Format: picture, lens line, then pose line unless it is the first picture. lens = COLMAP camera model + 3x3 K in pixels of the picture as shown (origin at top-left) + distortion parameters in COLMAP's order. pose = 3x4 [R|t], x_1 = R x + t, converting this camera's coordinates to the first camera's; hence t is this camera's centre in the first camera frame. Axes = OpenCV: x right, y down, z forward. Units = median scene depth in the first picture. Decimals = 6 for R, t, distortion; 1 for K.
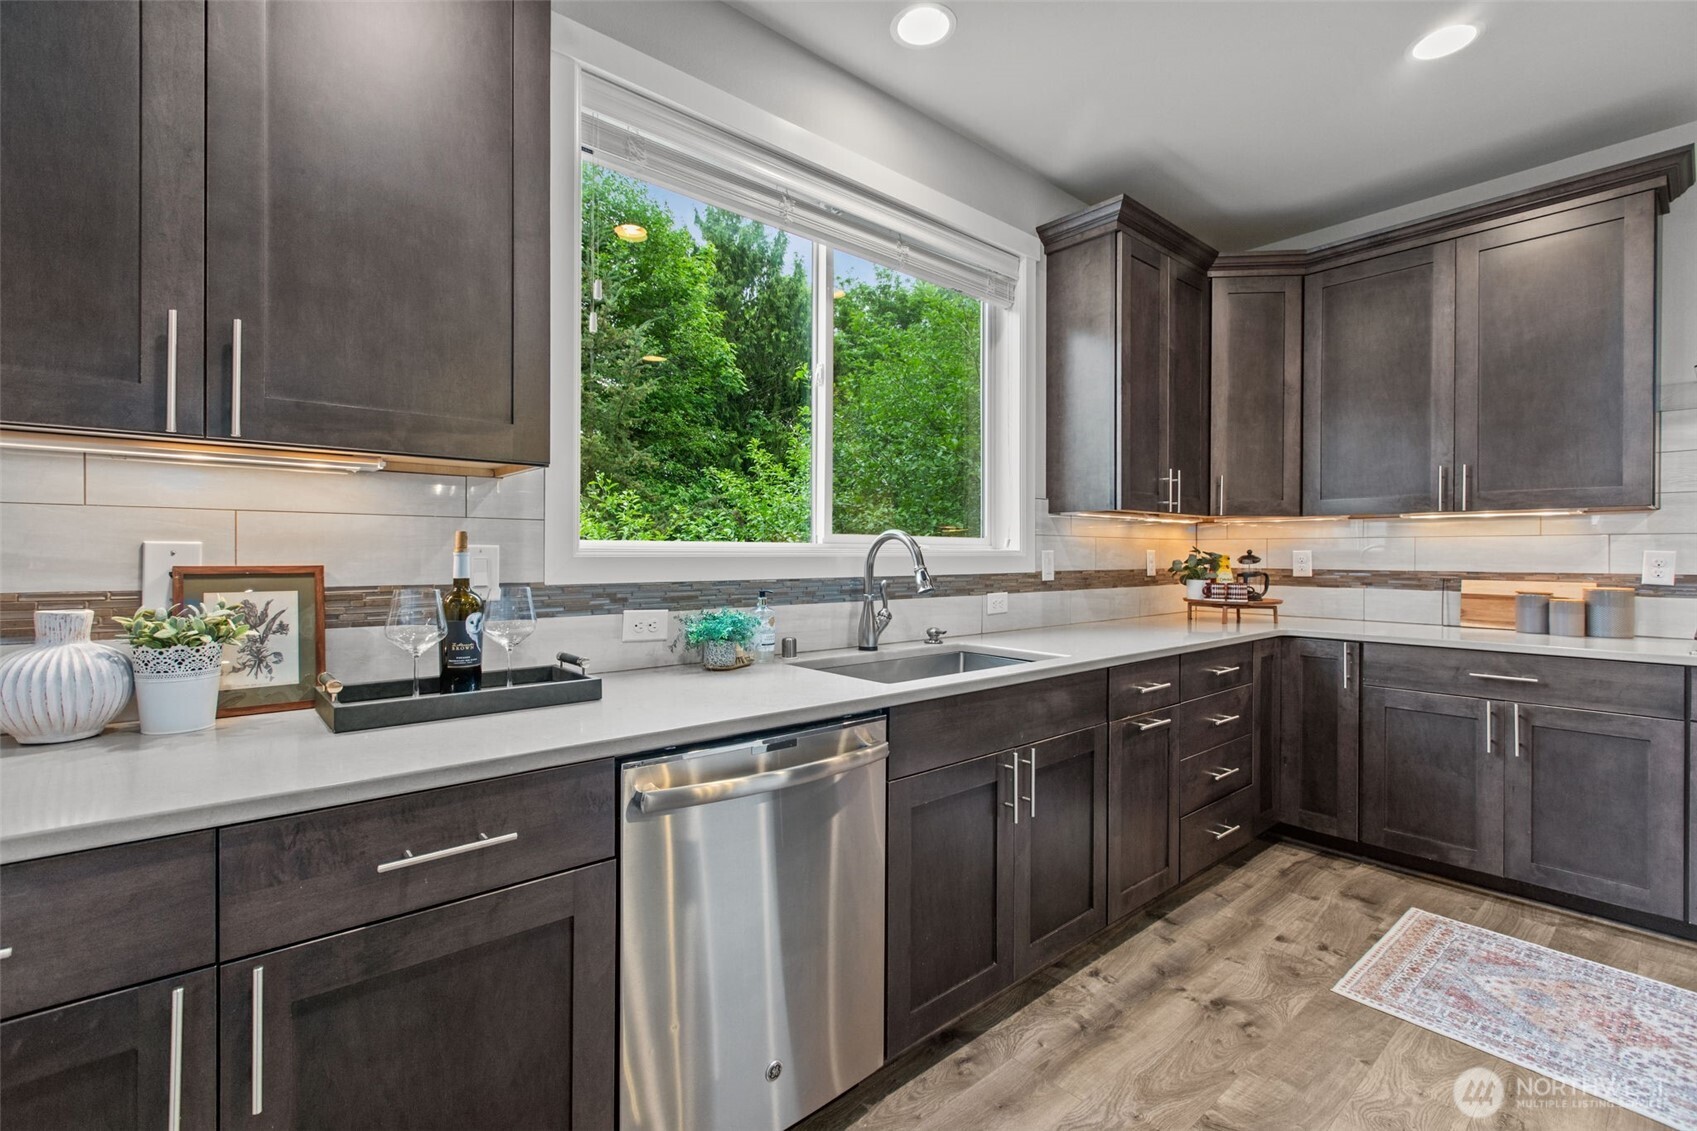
lens RADIAL K [[751.2, 0, 847.7], [0, 751.2, 558.1], [0, 0, 1]] dist [-0.000567, 0.000380]
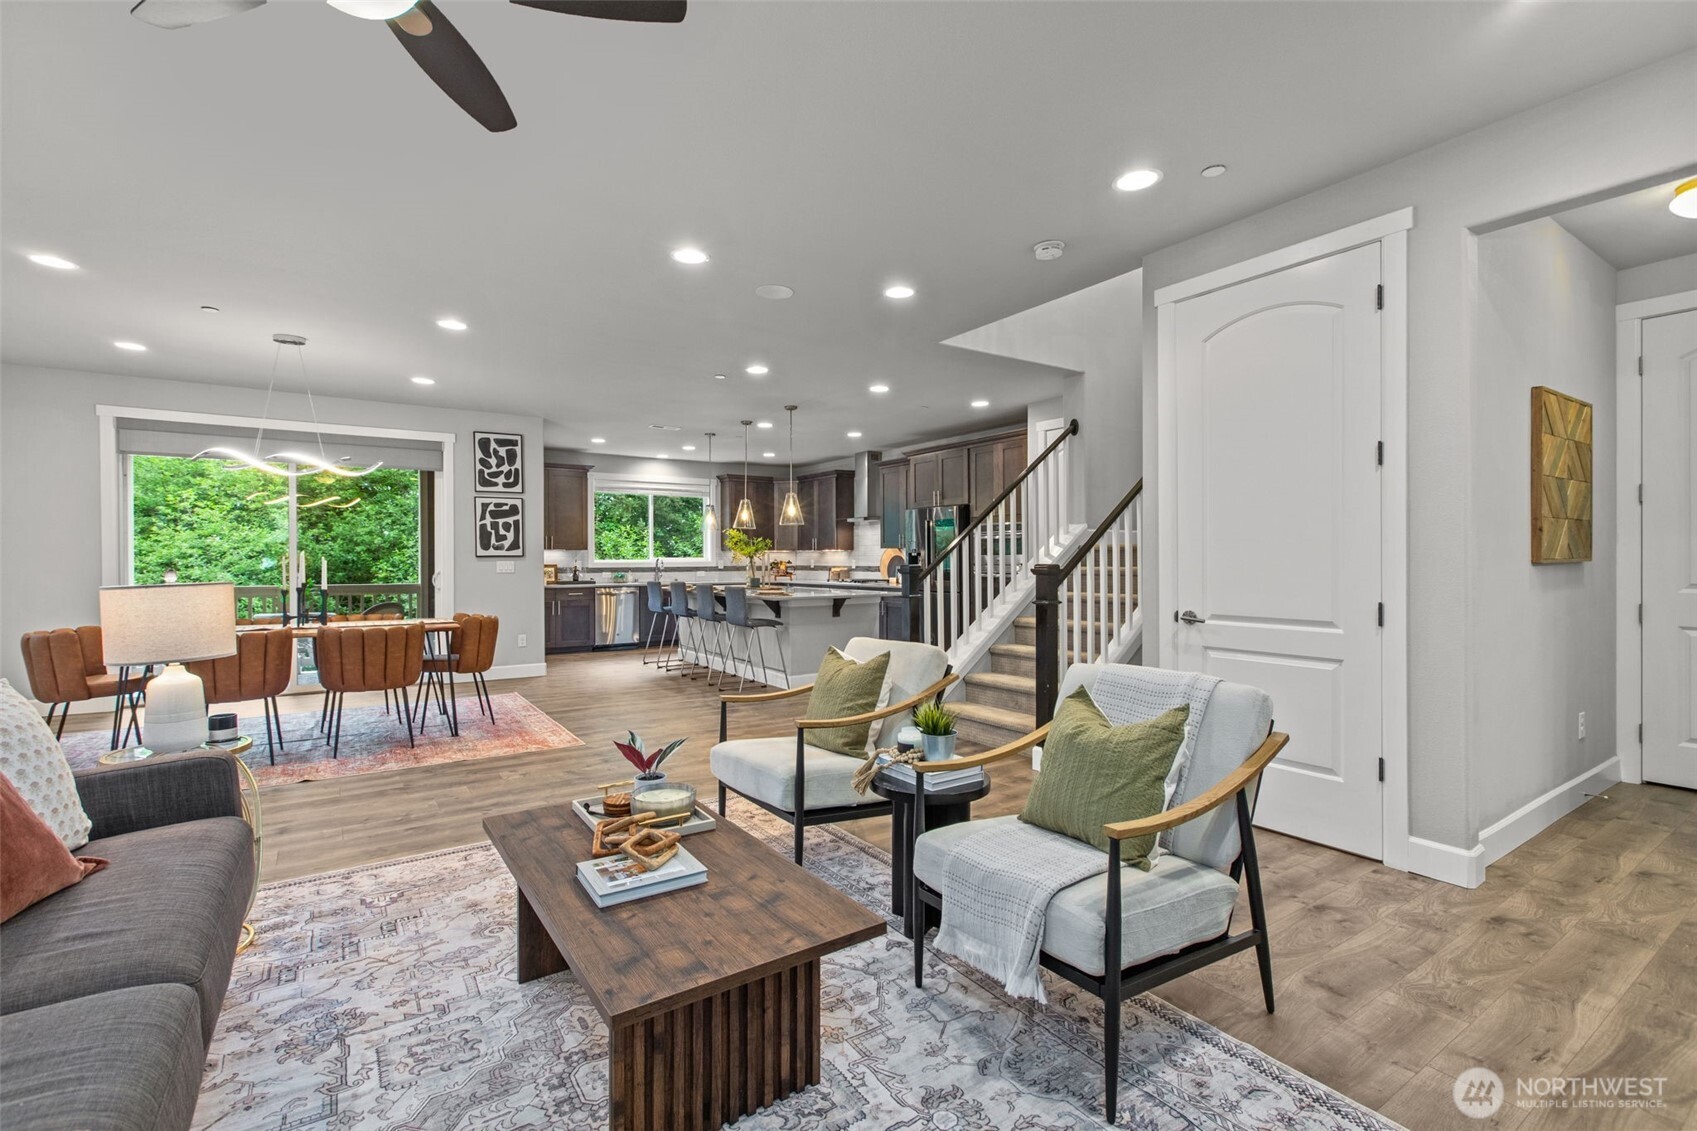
lens RADIAL K [[757.7, 0, 839.7], [0, 757.7, 562.4], [0, 0, 1]] dist [0.001514, 0.000719]
pose [[0.992571, -0.005846, -0.121522, 1.669535], [0.005783, 0.999983, -0.000871, 0.006494], [0.121525, 0.000162, 0.992588, -3.425281]]
